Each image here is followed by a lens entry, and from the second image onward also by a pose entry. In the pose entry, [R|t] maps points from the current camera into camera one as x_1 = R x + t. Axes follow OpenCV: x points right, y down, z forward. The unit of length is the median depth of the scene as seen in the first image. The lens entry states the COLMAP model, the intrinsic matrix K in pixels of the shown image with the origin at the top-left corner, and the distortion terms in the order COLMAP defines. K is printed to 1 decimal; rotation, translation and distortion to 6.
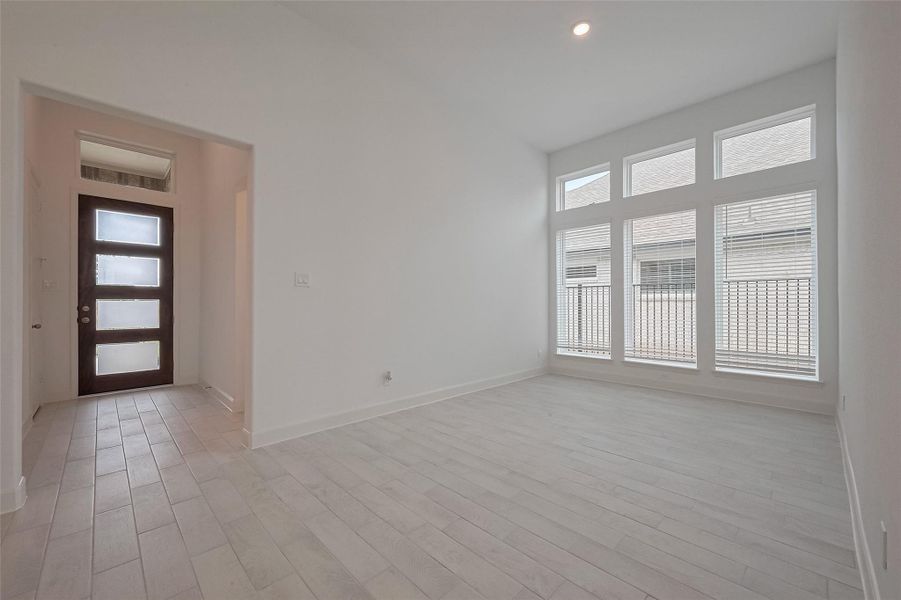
lens RADIAL K [[357.6, 0, 452.7], [0, 357.6, 302.8], [0, 0, 1]] dist [-0.001533, 0.000566]
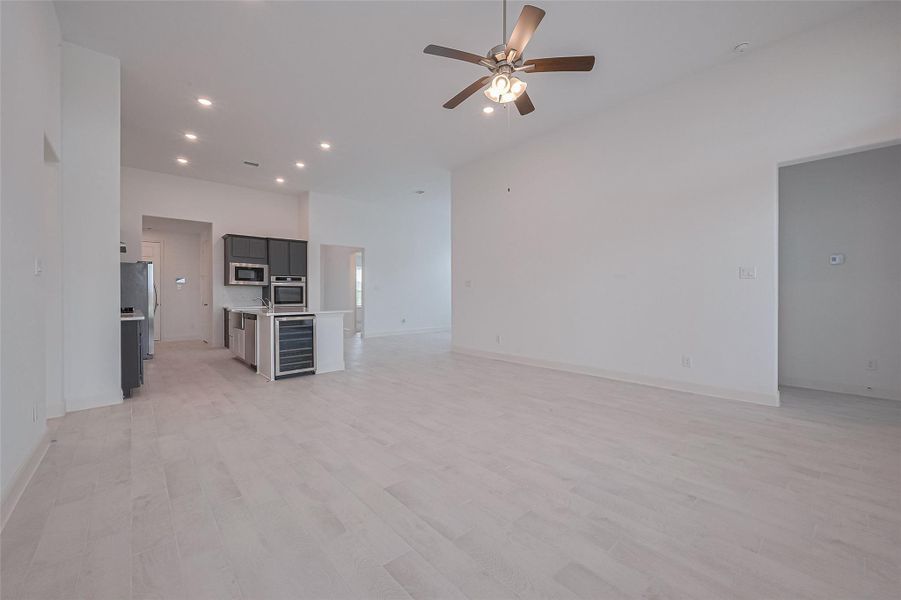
lens RADIAL K [[357.6, 0, 452.6], [0, 357.6, 294.6], [0, 0, 1]] dist [-0.001533, 0.000566]
pose [[0.999183, -0.005942, -0.039983, 0.247113], [0.005944, 0.999982, -0.000069, 0.002458], [0.039983, -0.000169, 0.999200, -1.410942]]
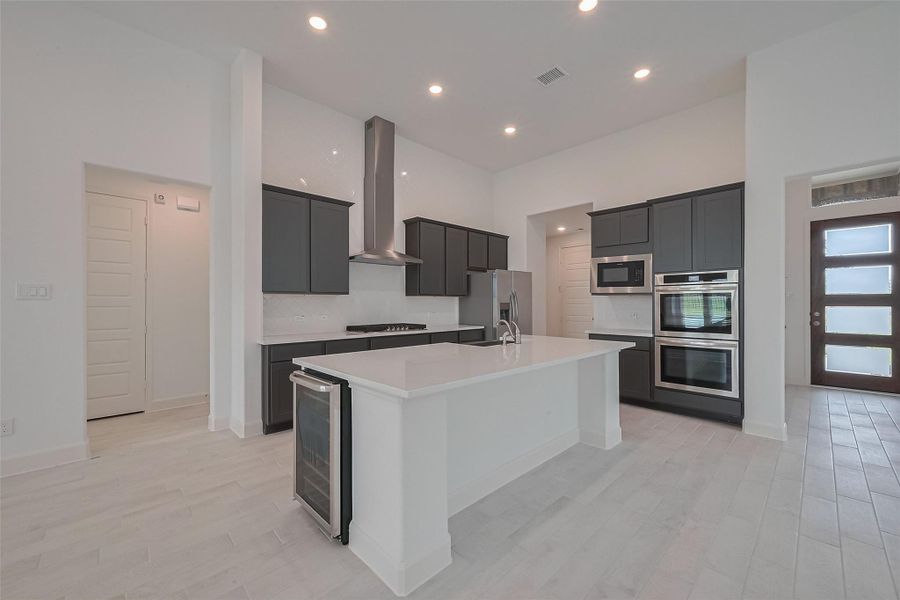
lens RADIAL K [[357.2, 0, 450.0], [0, 357.2, 303.8], [0, 0, 1]] dist [-0.001533, 0.000566]
pose [[-0.008738, 0.001968, -0.999960, 0.182771], [0.004295, 0.999989, 0.001931, -0.024318], [0.999953, -0.004278, -0.008746, -0.218562]]
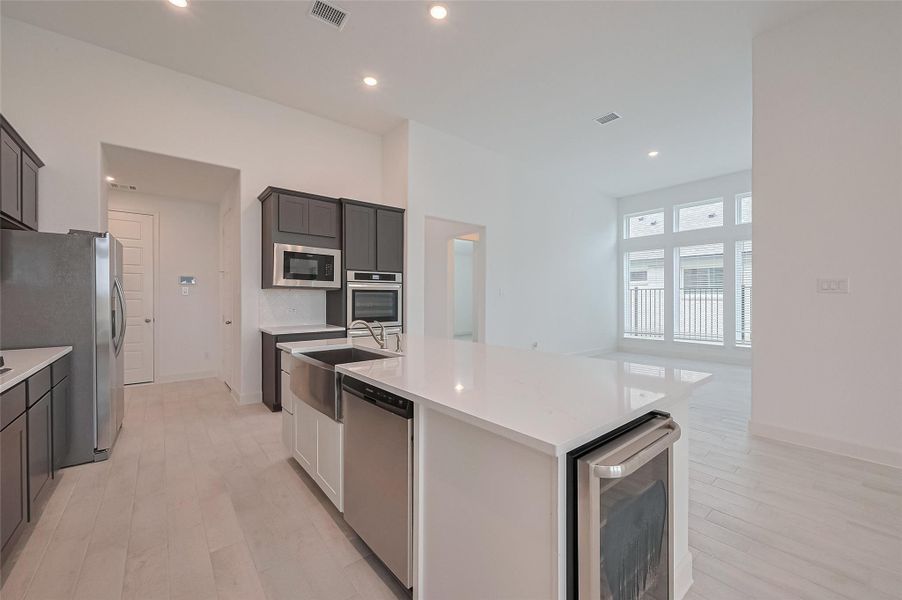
lens RADIAL K [[358.0, 0, 451.3], [0, 358.0, 299.6], [0, 0, 1]] dist [-0.001533, 0.000566]
pose [[0.996370, -0.000024, -0.085122, -0.348650], [0.000586, 0.999978, 0.006573, -0.023870], [0.085120, -0.006599, 0.996349, -0.621256]]
